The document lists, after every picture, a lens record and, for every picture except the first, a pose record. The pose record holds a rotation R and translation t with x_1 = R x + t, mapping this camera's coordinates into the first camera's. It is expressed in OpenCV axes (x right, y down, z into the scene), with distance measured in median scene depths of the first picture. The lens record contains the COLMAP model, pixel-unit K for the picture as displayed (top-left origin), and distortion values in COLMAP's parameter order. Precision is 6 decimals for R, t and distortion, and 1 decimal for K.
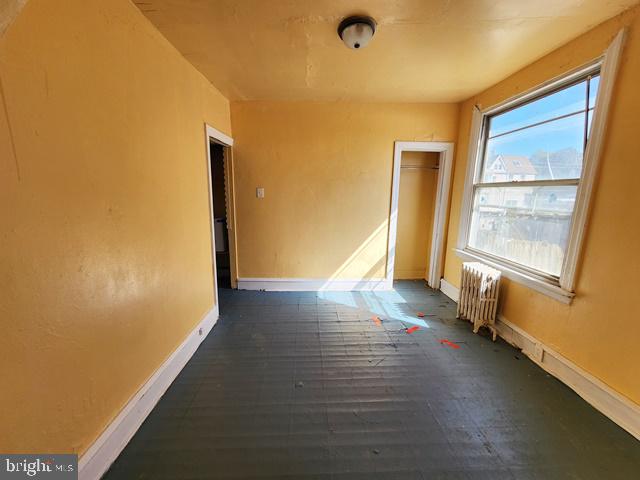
lens RADIAL K [[265.2, 0, 319.4], [0, 265.2, 240.6], [0, 0, 1]] dist [-0.001887, 0.000043]
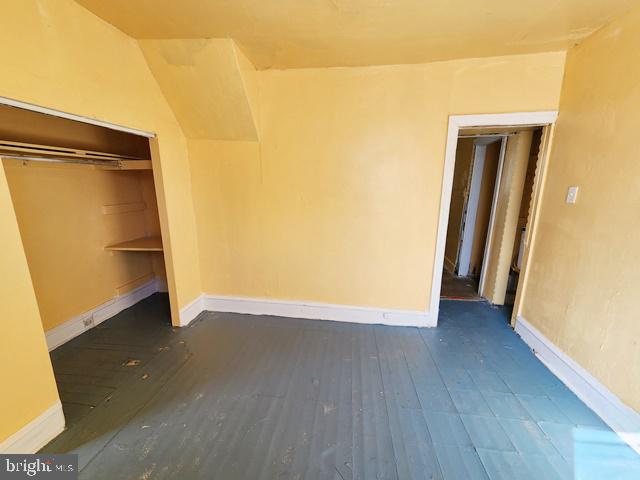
lens RADIAL K [[267.2, 0, 316.8], [0, 267.2, 240.7], [0, 0, 1]] dist [0.002258, -0.000126]
pose [[-0.165720, 0.192157, -0.967271, 0.446142], [-0.189090, 0.956442, 0.222402, -0.109829], [0.967875, 0.219758, -0.122166, 0.558146]]
